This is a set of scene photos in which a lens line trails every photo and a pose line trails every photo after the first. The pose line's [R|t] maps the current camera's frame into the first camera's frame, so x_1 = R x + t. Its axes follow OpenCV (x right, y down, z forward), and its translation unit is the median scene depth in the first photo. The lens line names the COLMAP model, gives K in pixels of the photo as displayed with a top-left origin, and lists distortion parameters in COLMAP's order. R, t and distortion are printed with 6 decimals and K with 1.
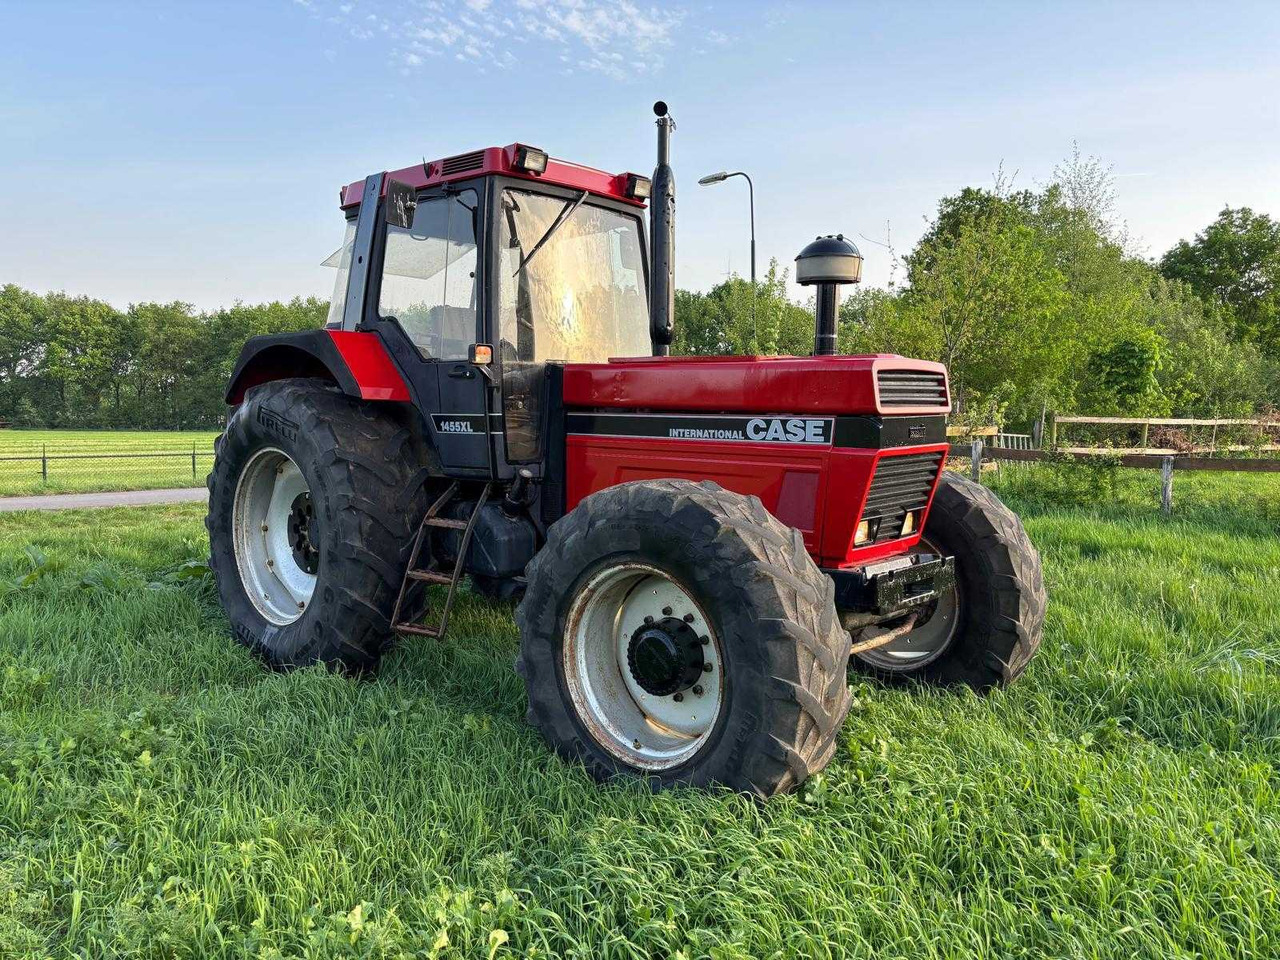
lens RADIAL K [[967.5, 0, 634.9], [0, 967.5, 484.1], [0, 0, 1]] dist [0.112802, -0.101104]
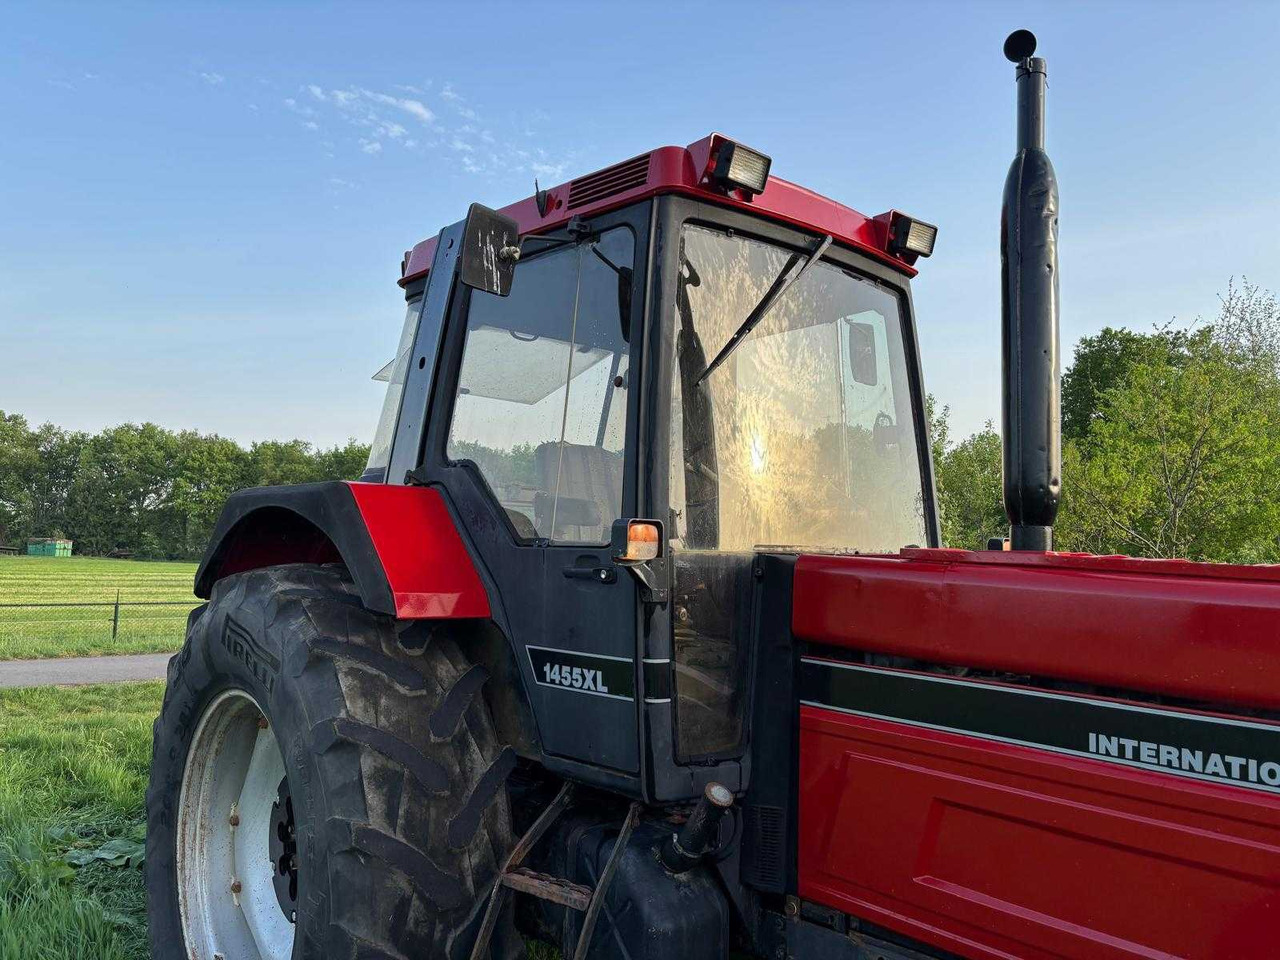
lens RADIAL K [[967.4, 0, 634.9], [0, 967.4, 485.0], [0, 0, 1]] dist [0.052433, -0.000775]
pose [[0.995121, 0.015238, -0.097483, -0.104697], [-0.028819, 0.989807, -0.139467, -0.087004], [0.094364, 0.141596, 0.985417, 0.491551]]
